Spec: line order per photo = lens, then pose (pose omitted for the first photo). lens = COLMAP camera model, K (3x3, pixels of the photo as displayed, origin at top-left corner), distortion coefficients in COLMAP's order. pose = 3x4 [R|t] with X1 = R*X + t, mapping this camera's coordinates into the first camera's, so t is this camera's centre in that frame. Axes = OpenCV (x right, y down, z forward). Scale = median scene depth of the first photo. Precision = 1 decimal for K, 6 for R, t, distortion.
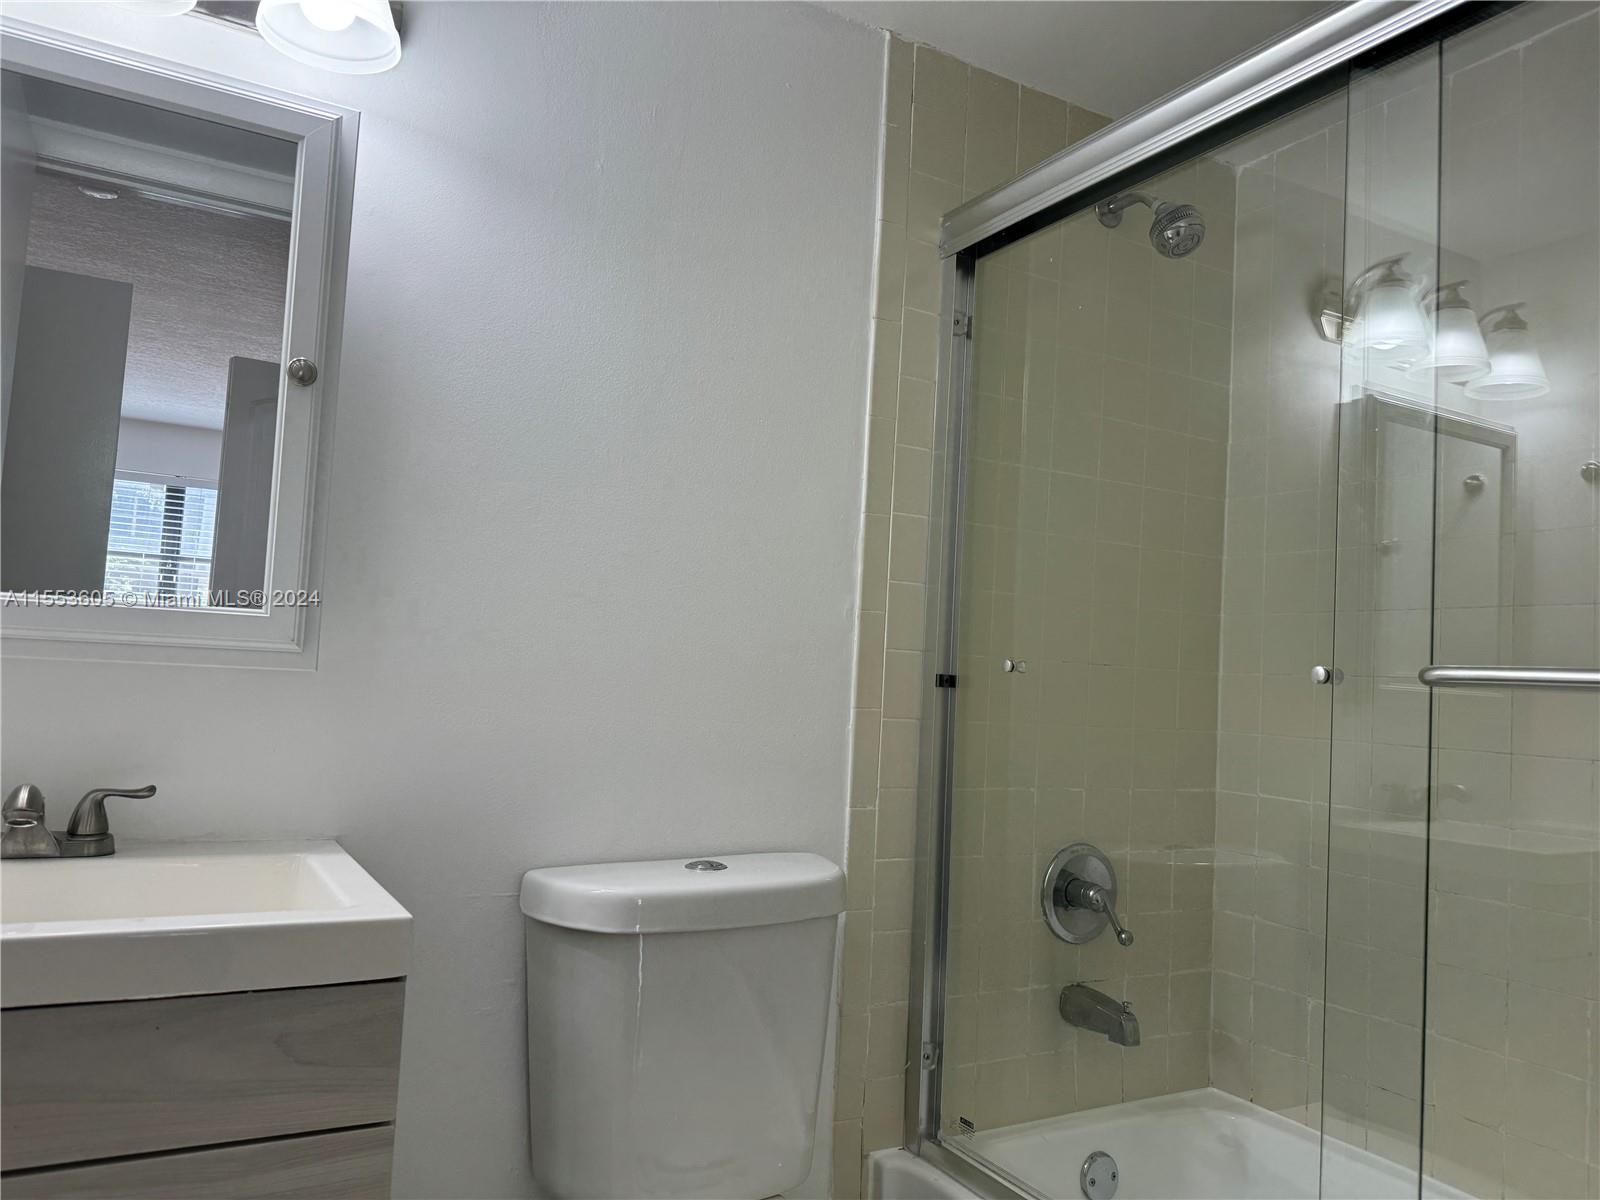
lens RADIAL K [[1135.1, 0, 794.5], [0, 1135.1, 606.7], [0, 0, 1]] dist [0.097436, -0.149244]
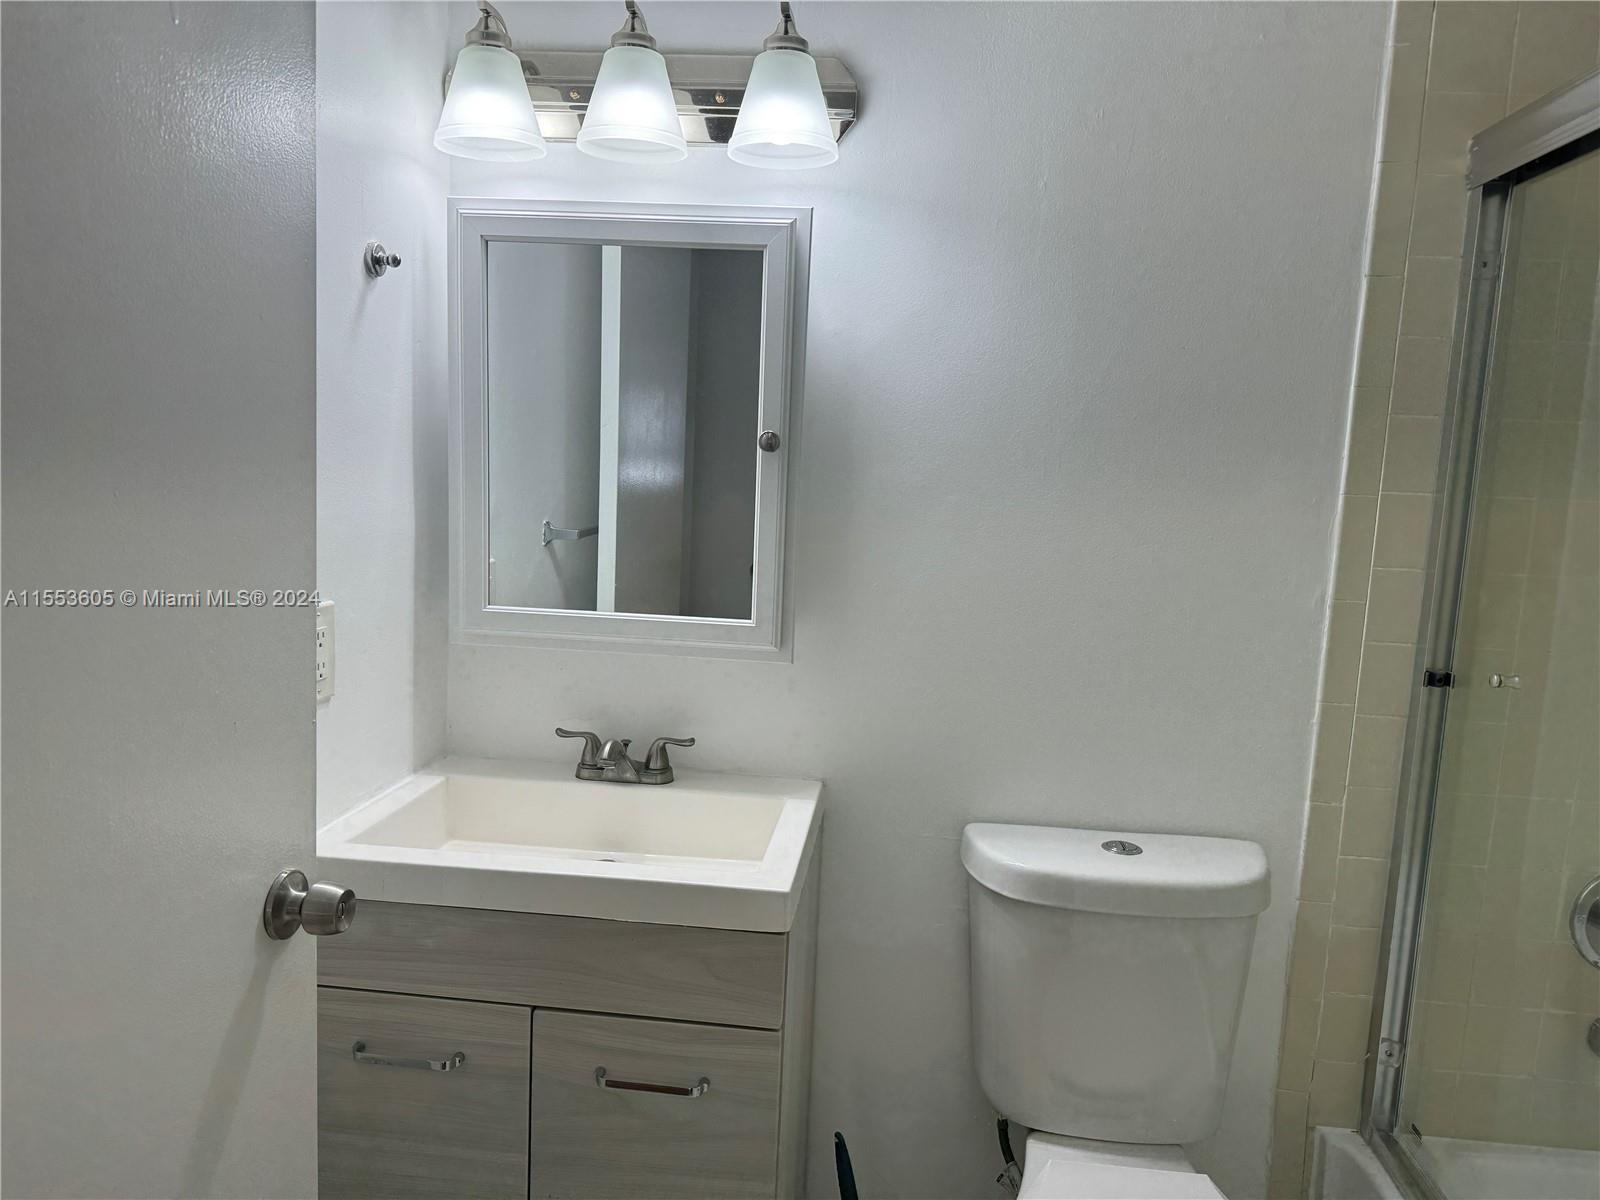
lens RADIAL K [[1135.1, 0, 794.5], [0, 1135.1, 606.7], [0, 0, 1]] dist [0.097436, -0.149244]
pose [[0.818468, 0.062216, -0.571173, 0.252149], [0.033241, 0.987327, 0.155180, -0.163804], [0.573589, -0.145996, 0.806028, -0.026461]]
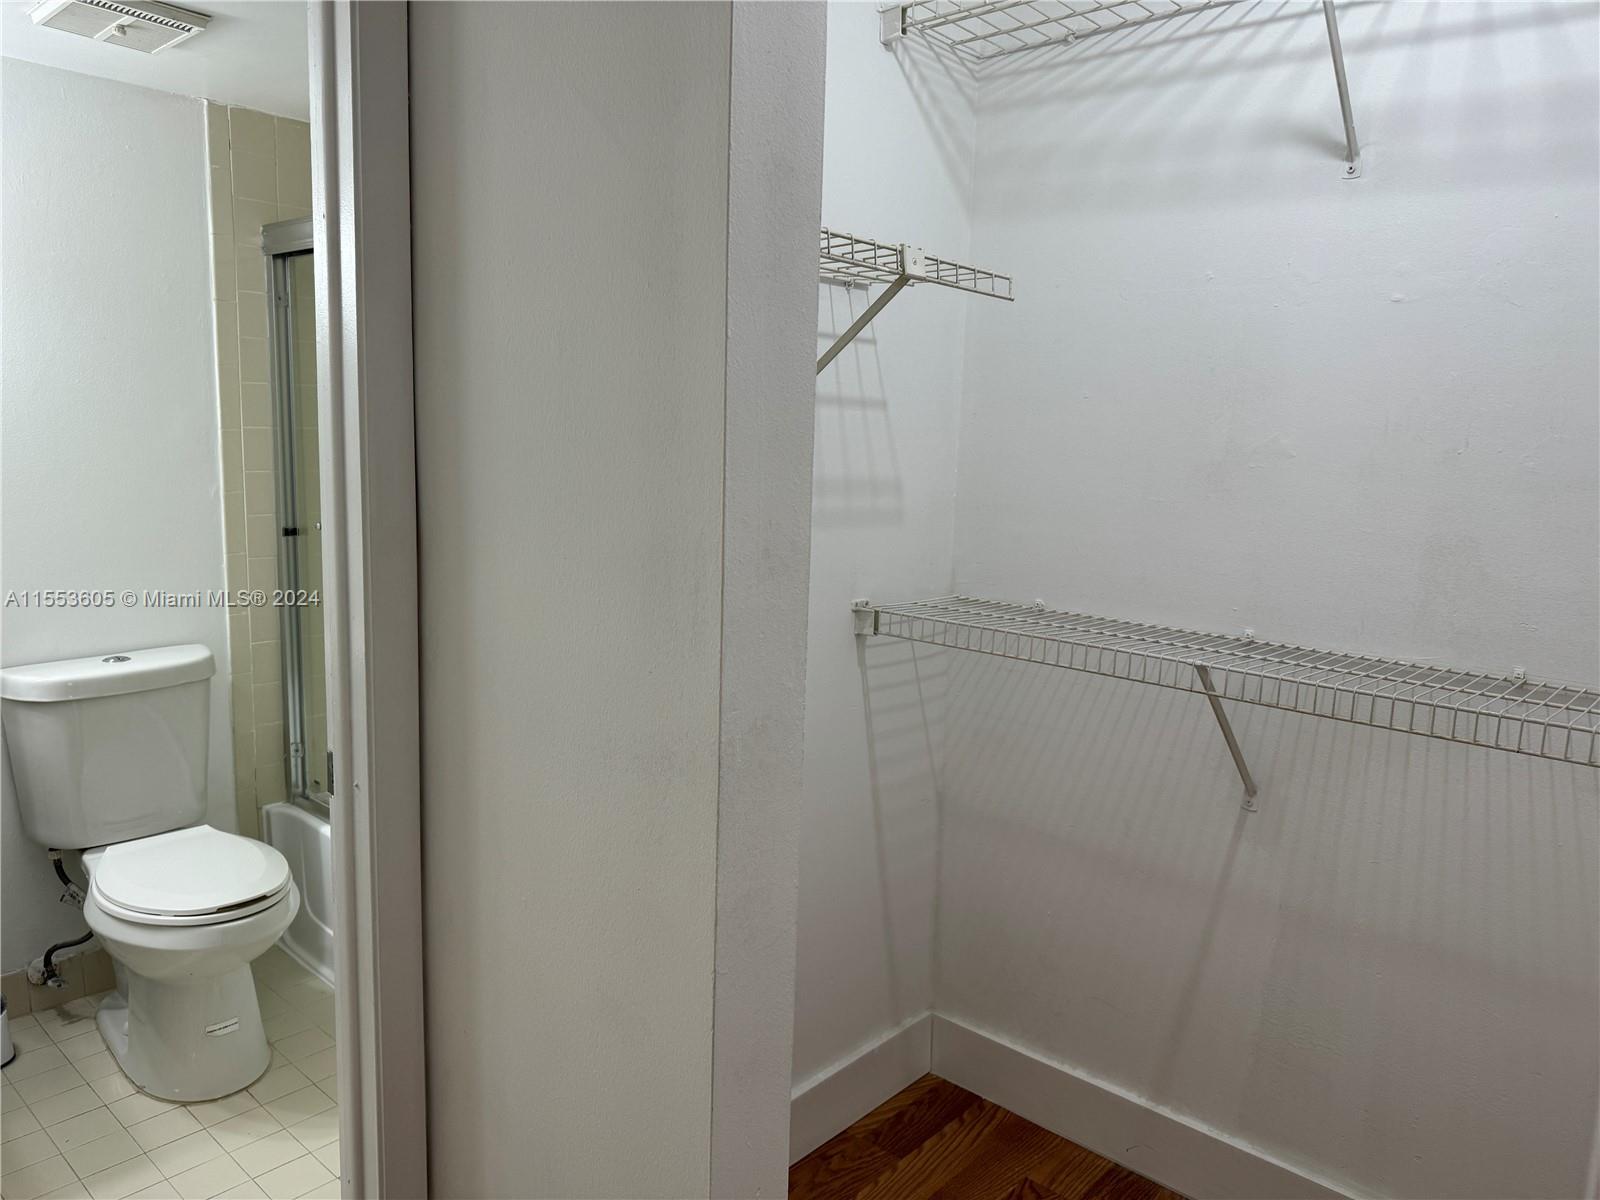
lens RADIAL K [[1167.0, 0, 800.0], [0, 1167.0, 600.0], [0, 0, 1]] dist [0.067265, -0.085185]
pose [[0.952584, -0.068823, 0.296389, 0.344536], [0.000250, 0.974260, 0.225426, -0.235229], [-0.304274, -0.214664, 0.928082, -0.855171]]
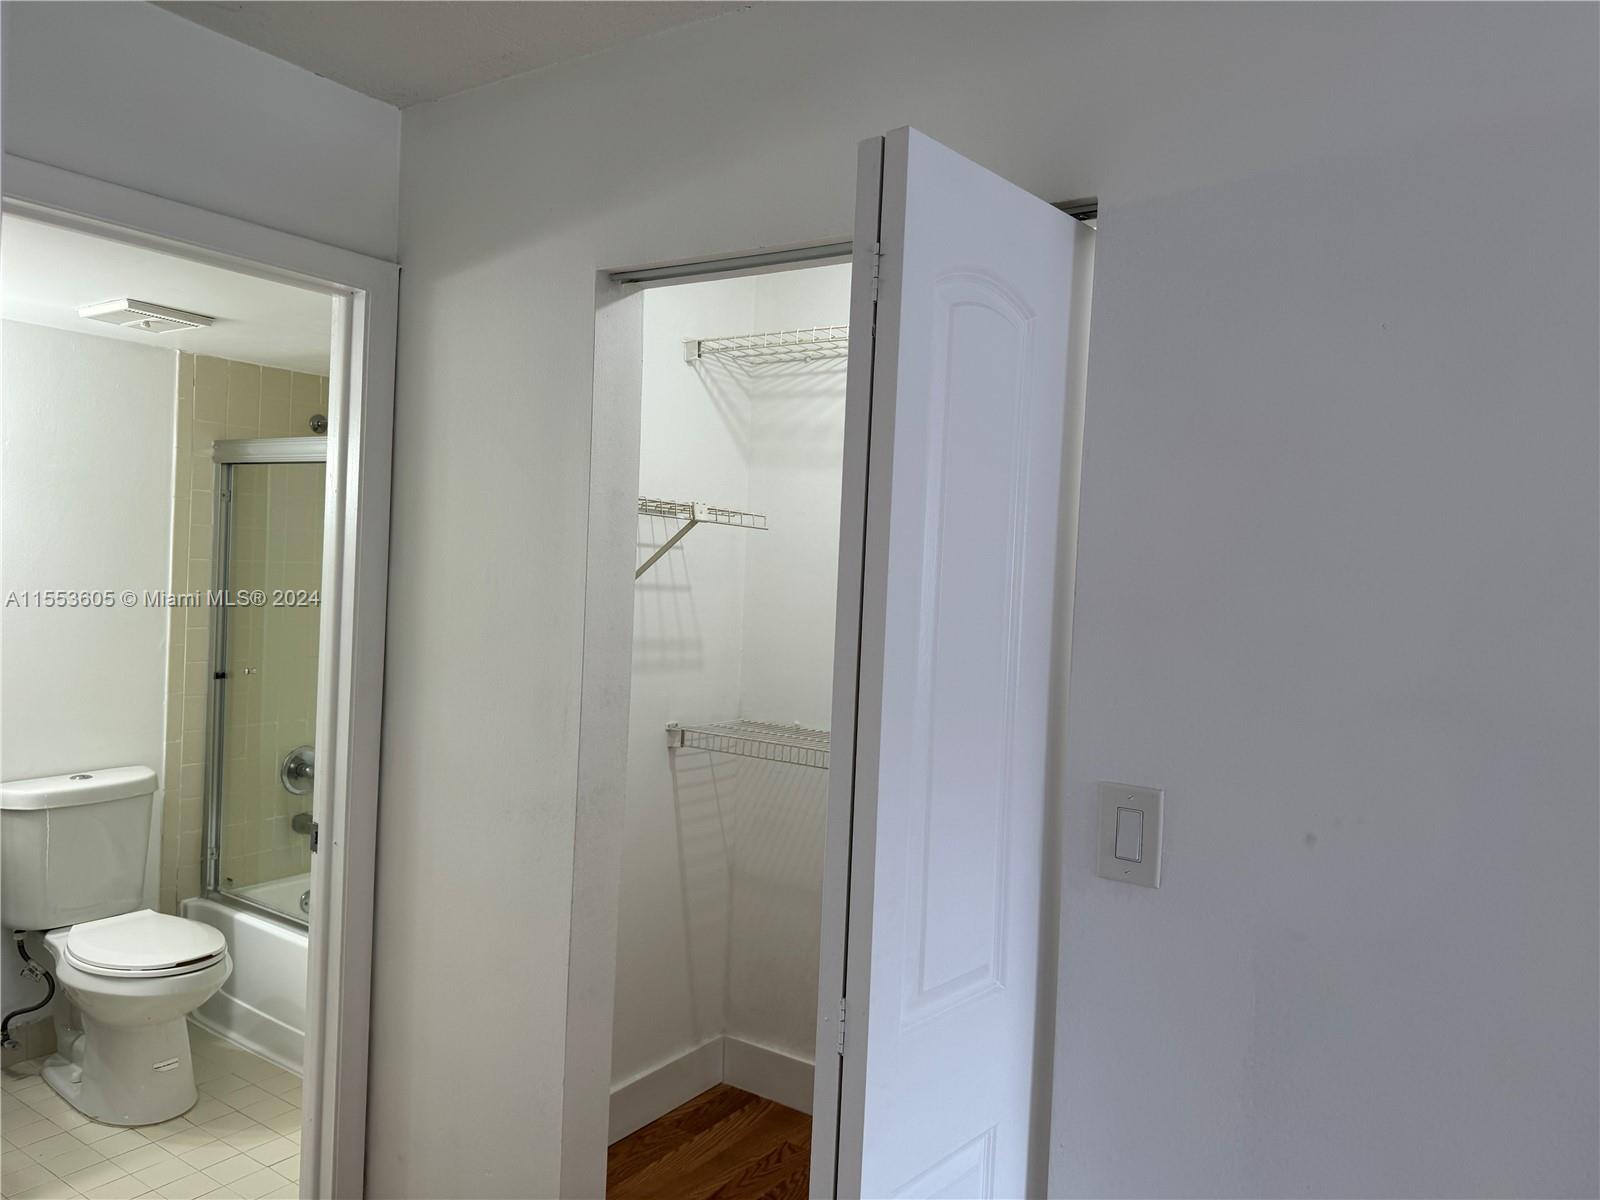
lens RADIAL K [[1145.2, 0, 805.2], [0, 1145.2, 591.3], [0, 0, 1]] dist [0.127968, -0.176374]
pose [[0.900305, -0.022351, 0.434685, 0.182395], [-0.024599, 0.994472, 0.102083, -0.350844], [-0.434564, -0.102599, 0.894778, -1.417559]]
